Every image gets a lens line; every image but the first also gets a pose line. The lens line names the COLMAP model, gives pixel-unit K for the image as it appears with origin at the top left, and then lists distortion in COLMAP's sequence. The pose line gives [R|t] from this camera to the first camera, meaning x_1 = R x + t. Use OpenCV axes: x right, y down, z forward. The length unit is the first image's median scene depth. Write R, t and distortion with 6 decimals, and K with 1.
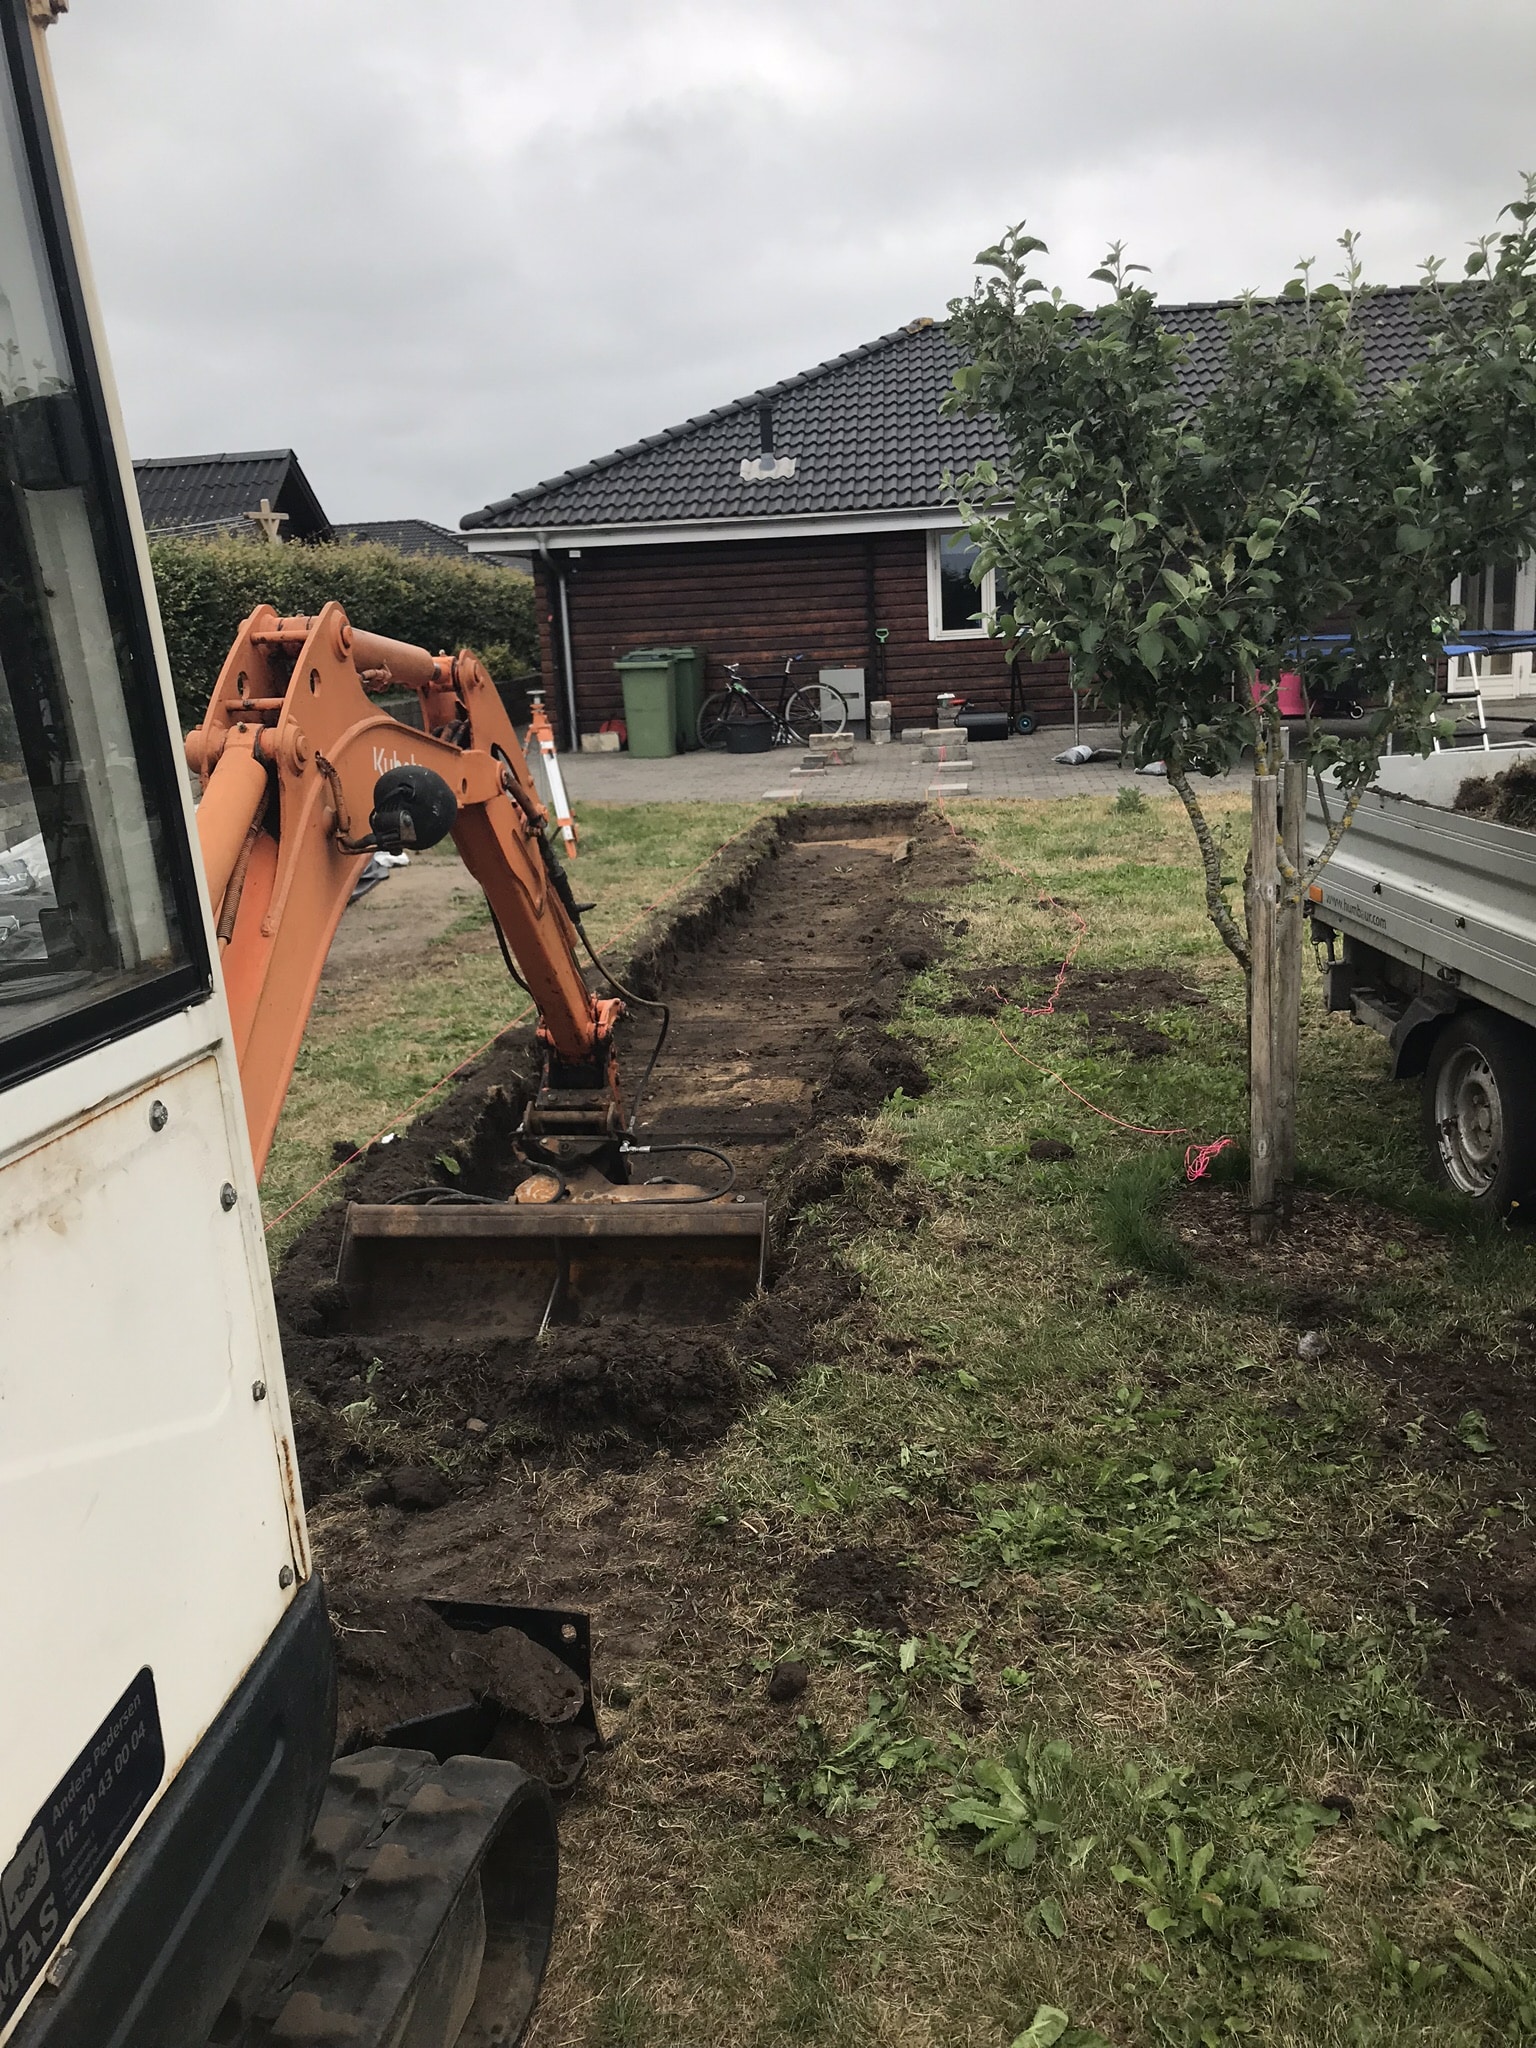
lens RADIAL K [[1681.8, 0, 768.0], [0, 1681.8, 1024.0], [0, 0, 1]] dist [0.005045, 0.010112]
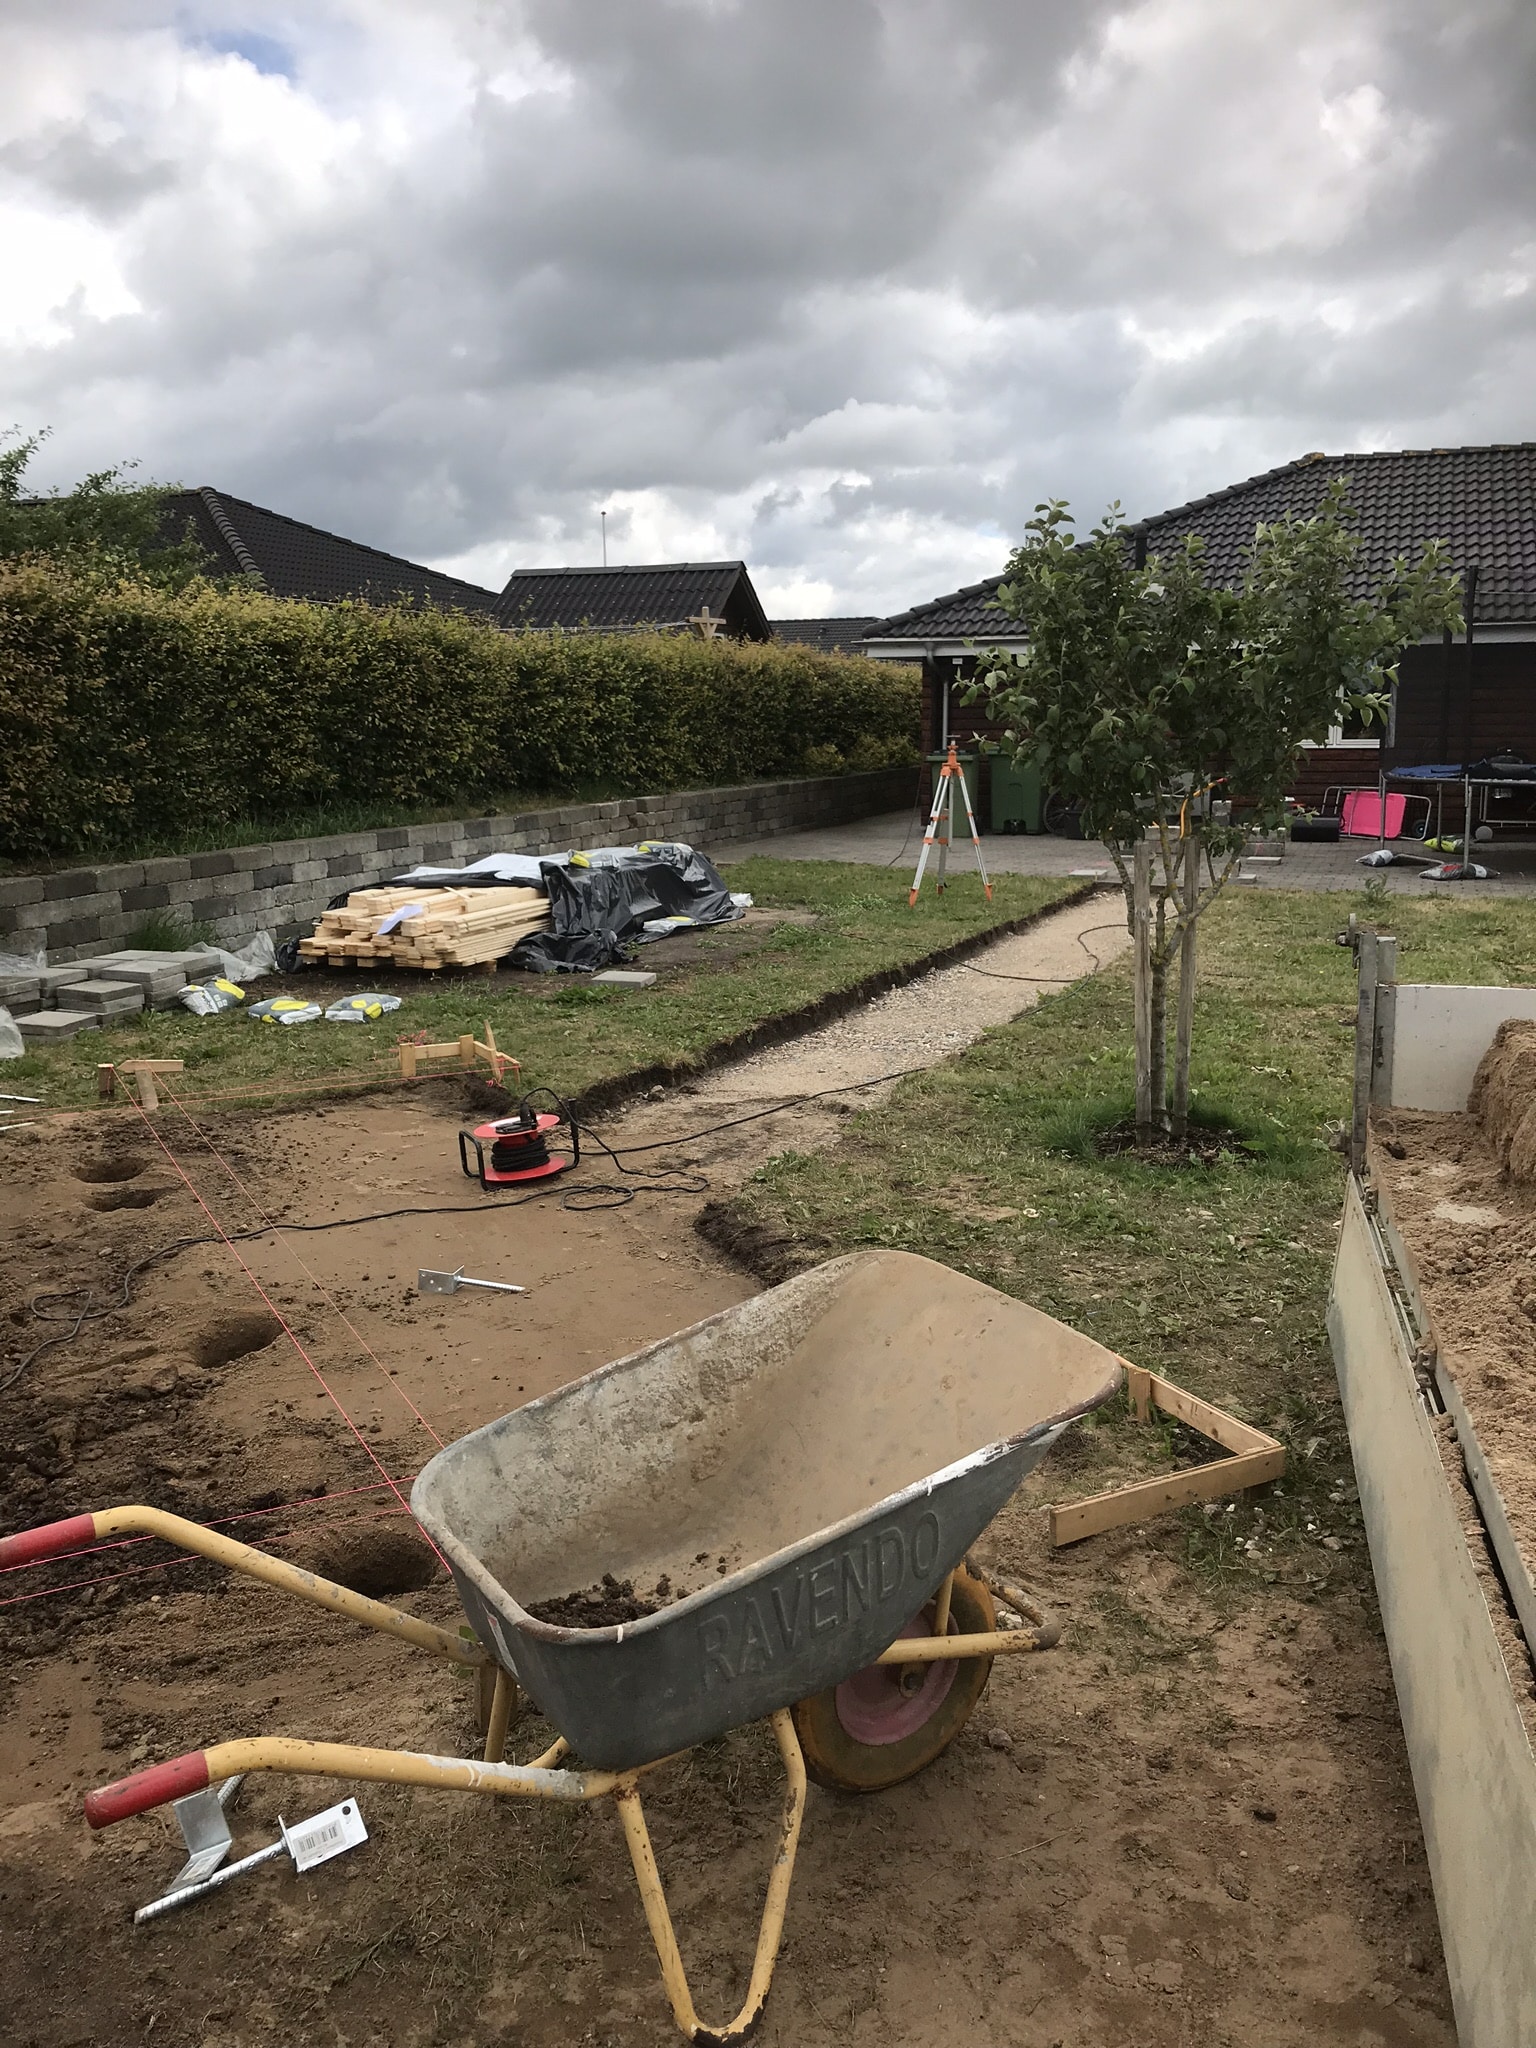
lens RADIAL K [[1681.8, 0, 768.0], [0, 1681.8, 1024.0], [0, 0, 1]] dist [0.005045, 0.010112]
pose [[0.964958, 0.085335, -0.248142, 0.066794], [-0.098121, 0.994386, -0.039598, 0.025636], [0.243370, 0.062558, 0.967914, -0.129478]]
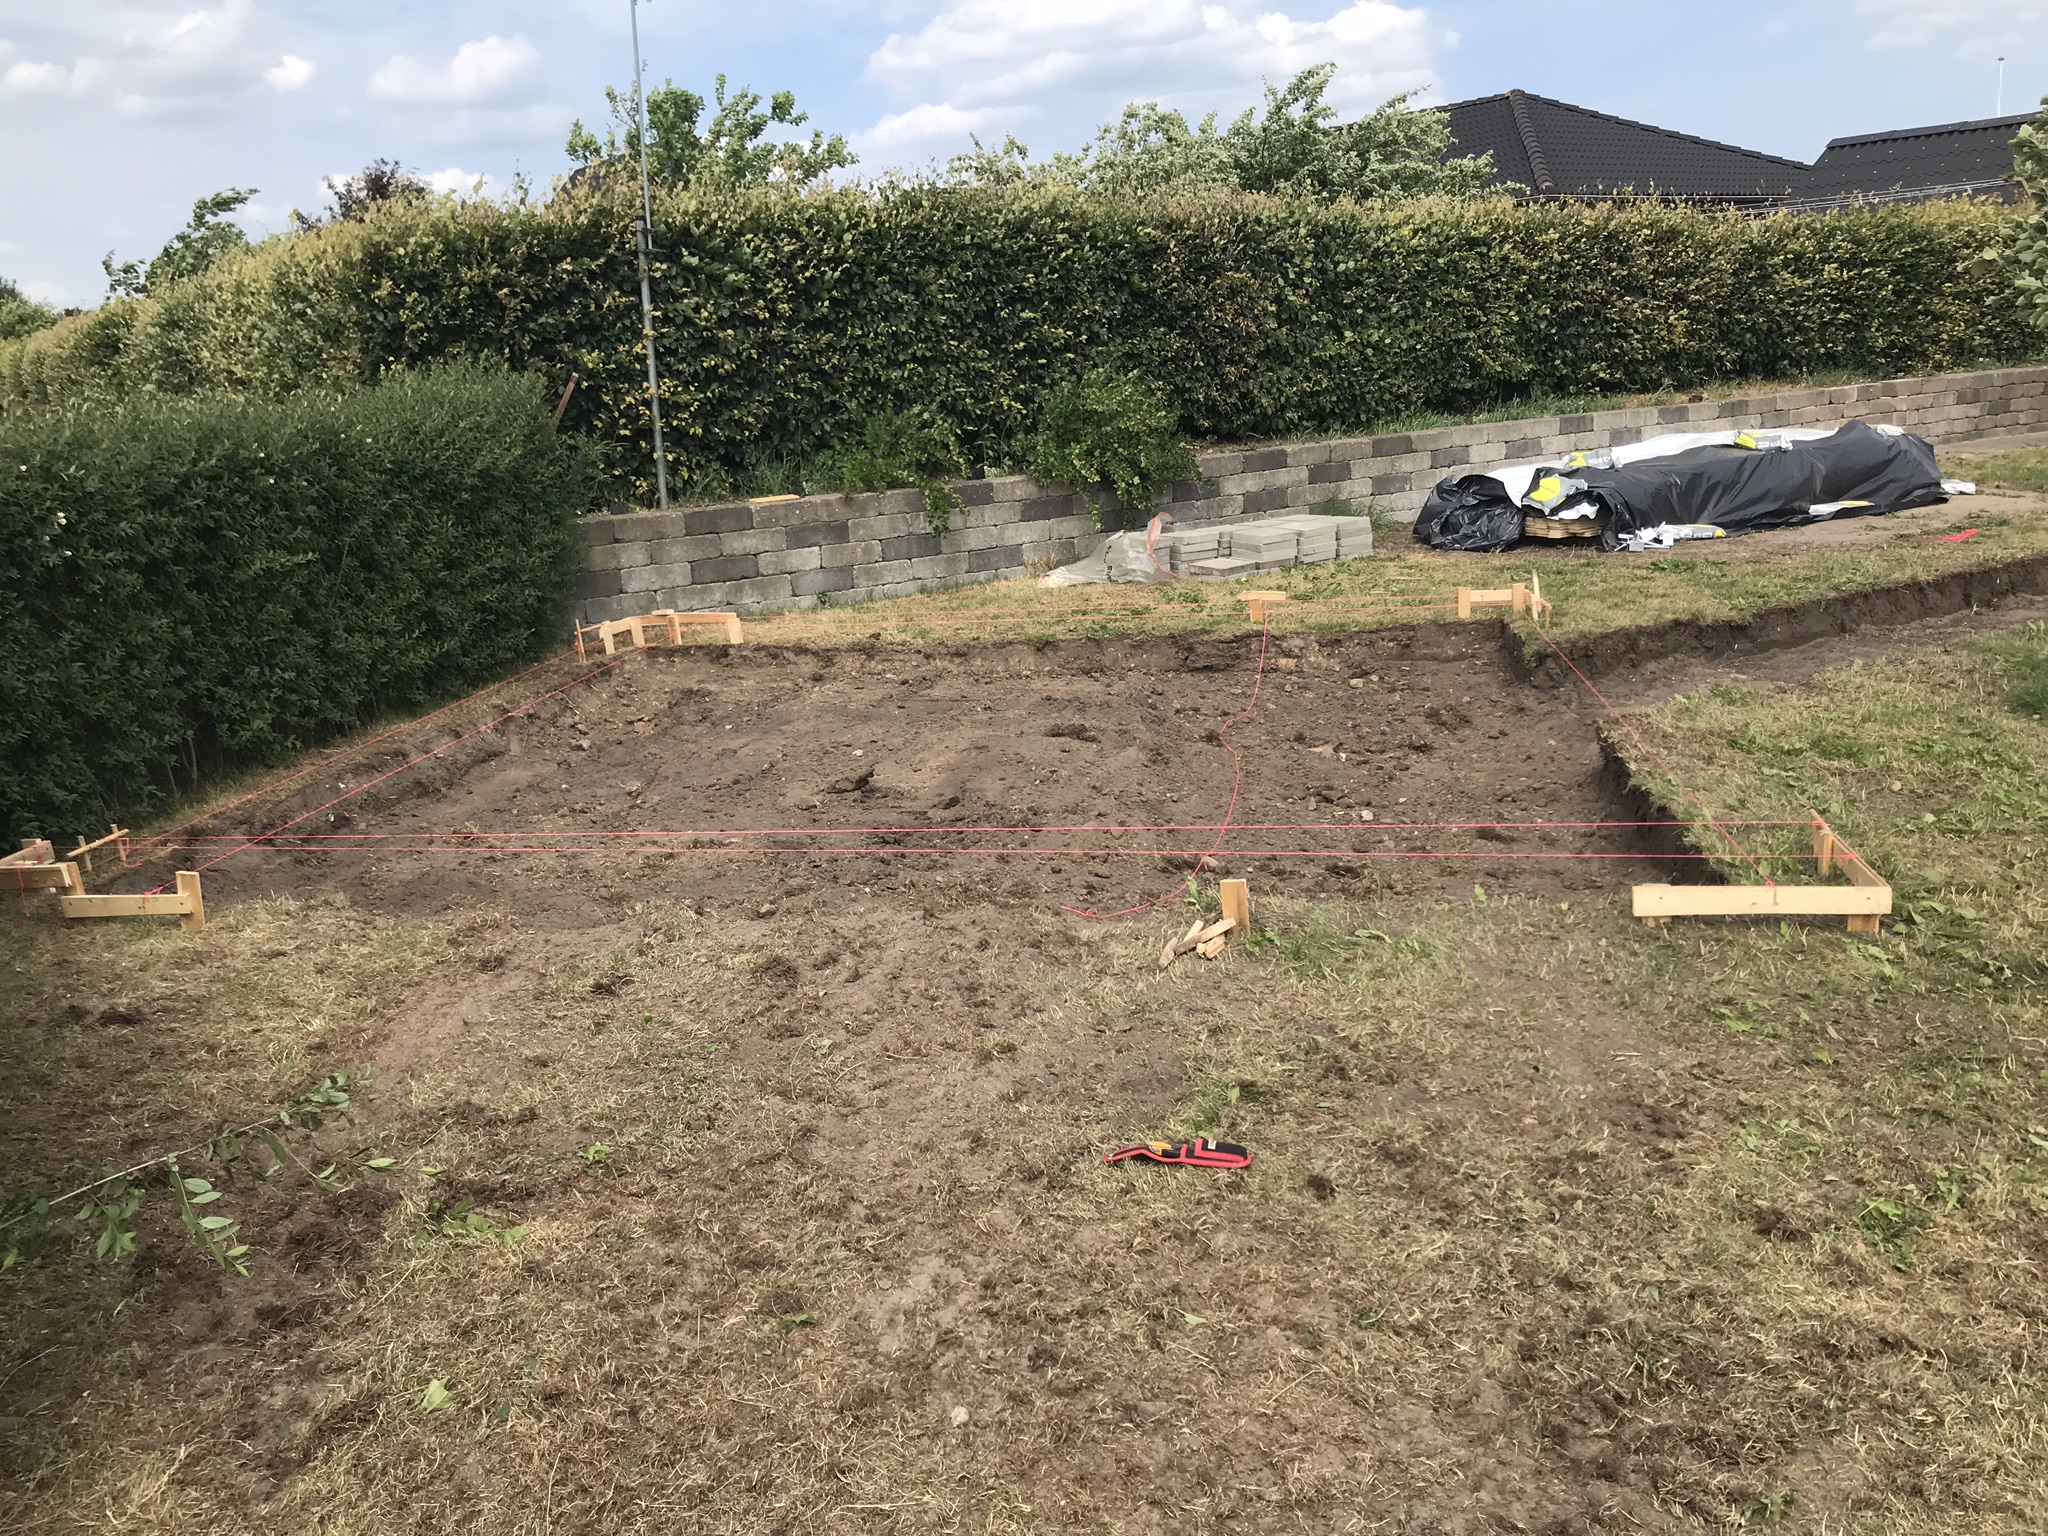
lens RADIAL K [[1681.8, 0, 1024.0], [0, 1681.8, 768.0], [0, 0, 1]] dist [0.005045, 0.010112]
pose [[0.632401, 0.200356, -0.748282, 0.169558], [-0.163805, 0.978717, 0.123618, 0.033795], [0.757124, 0.044396, 0.651761, -0.157109]]
